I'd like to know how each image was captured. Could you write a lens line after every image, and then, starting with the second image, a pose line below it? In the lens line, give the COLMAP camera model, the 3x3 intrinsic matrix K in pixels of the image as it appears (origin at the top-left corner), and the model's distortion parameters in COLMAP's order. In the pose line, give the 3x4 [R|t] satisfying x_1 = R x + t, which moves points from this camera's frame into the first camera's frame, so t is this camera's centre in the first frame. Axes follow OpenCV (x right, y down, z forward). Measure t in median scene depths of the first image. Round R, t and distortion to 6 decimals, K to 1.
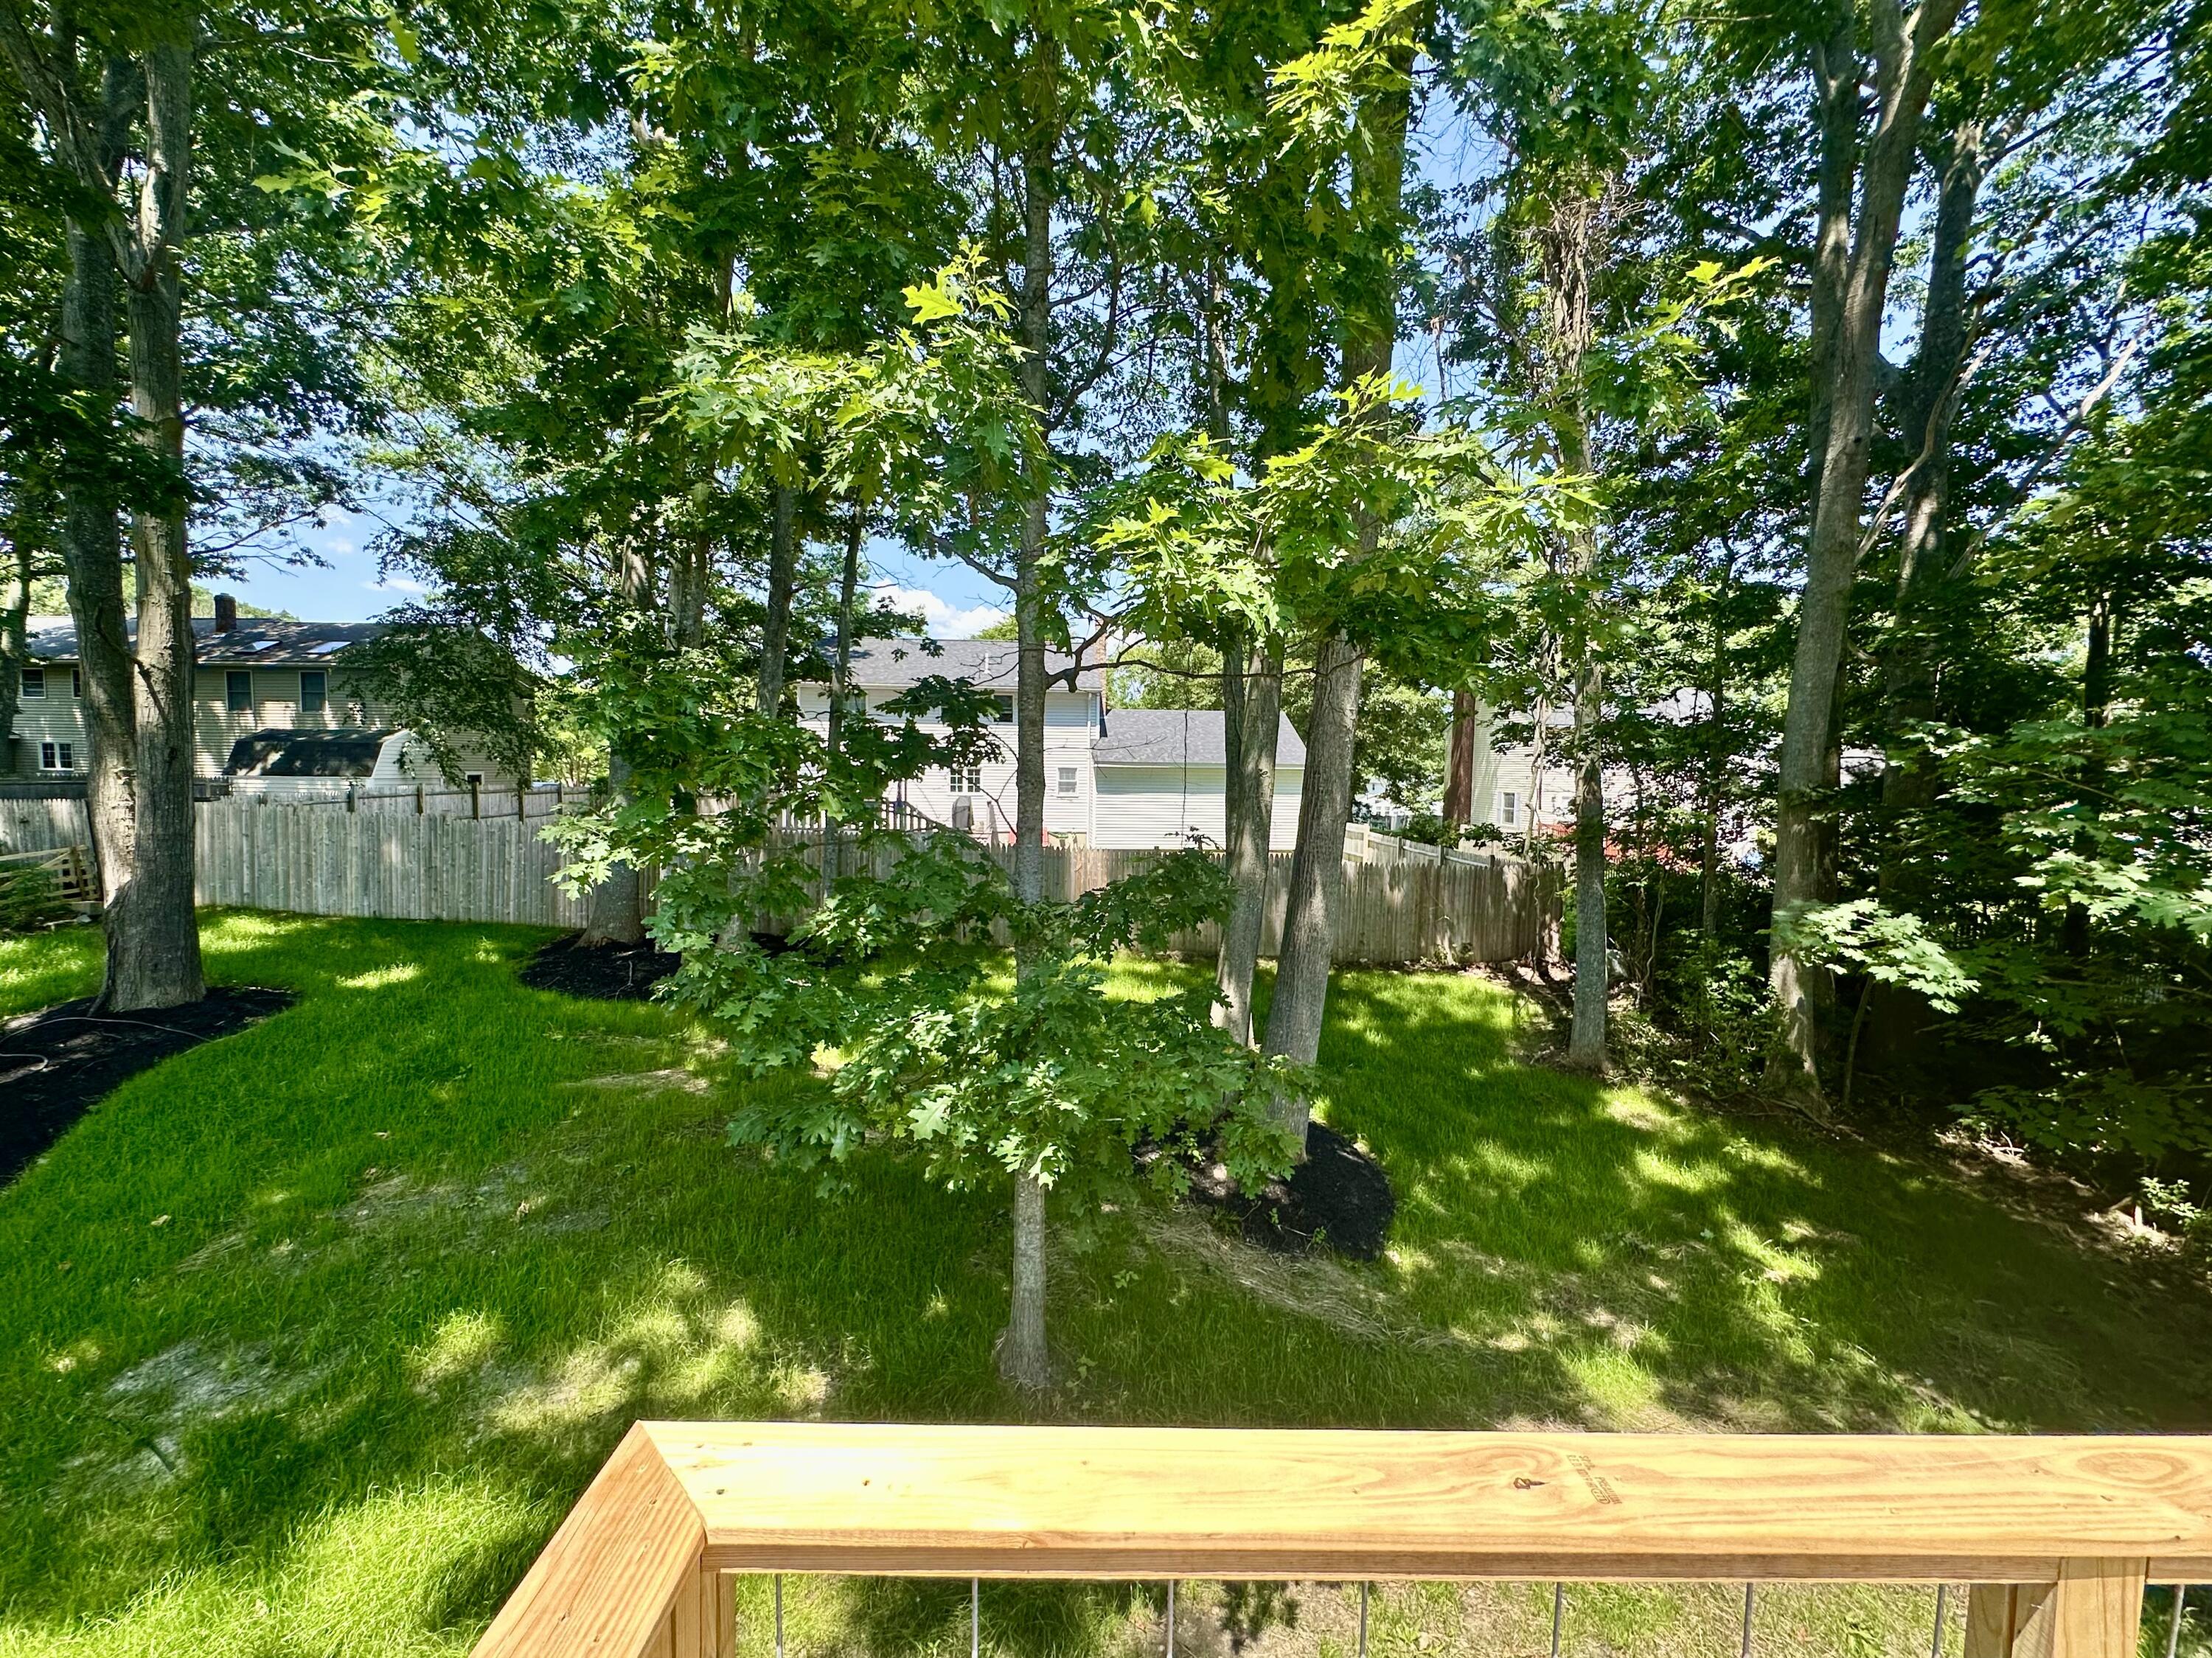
lens RADIAL K [[900.0, 0, 1106.0], [0, 900.0, 829.0], [0, 0, 1]] dist [-0.002334, -0.000456]
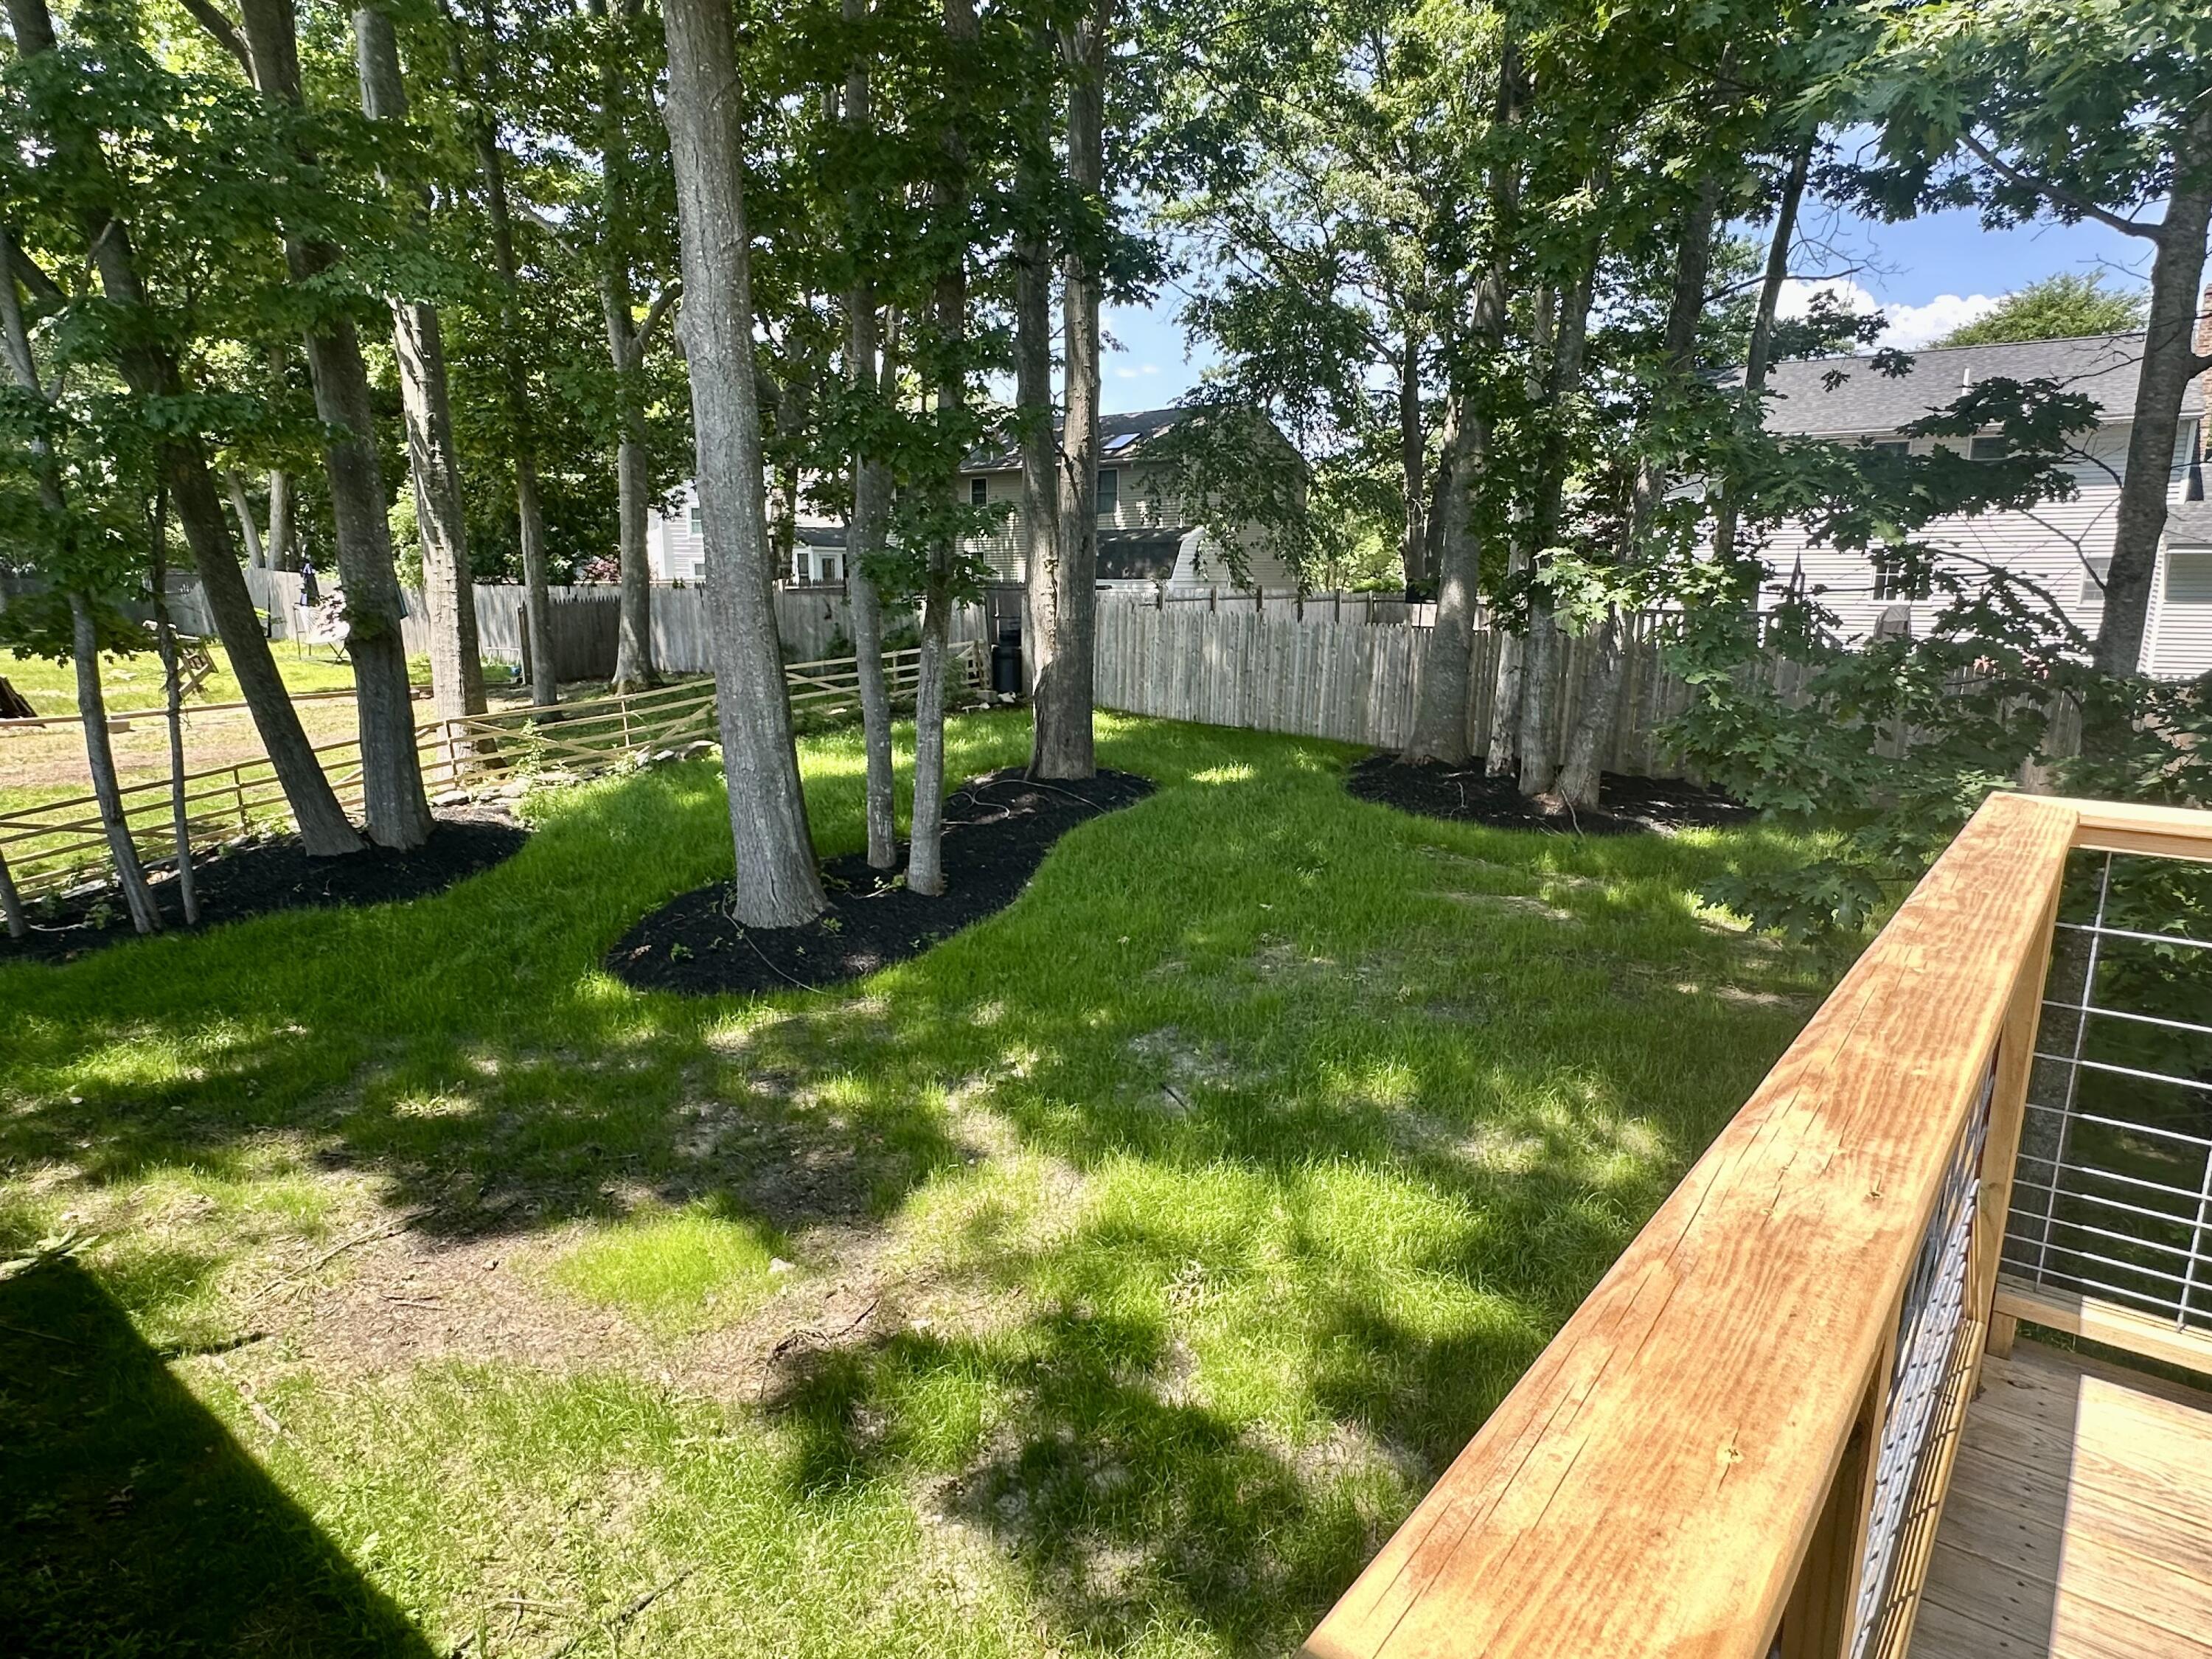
lens RADIAL K [[1290.0, 0, 1111.5], [0, 1290.0, 844.6], [0, 0, 1]] dist [0.002869, -0.000290]
pose [[0.781607, 0.114261, -0.613216, -0.025076], [-0.032236, 0.989165, 0.143223, 0.036138], [0.622937, -0.092176, 0.776822, -0.146581]]
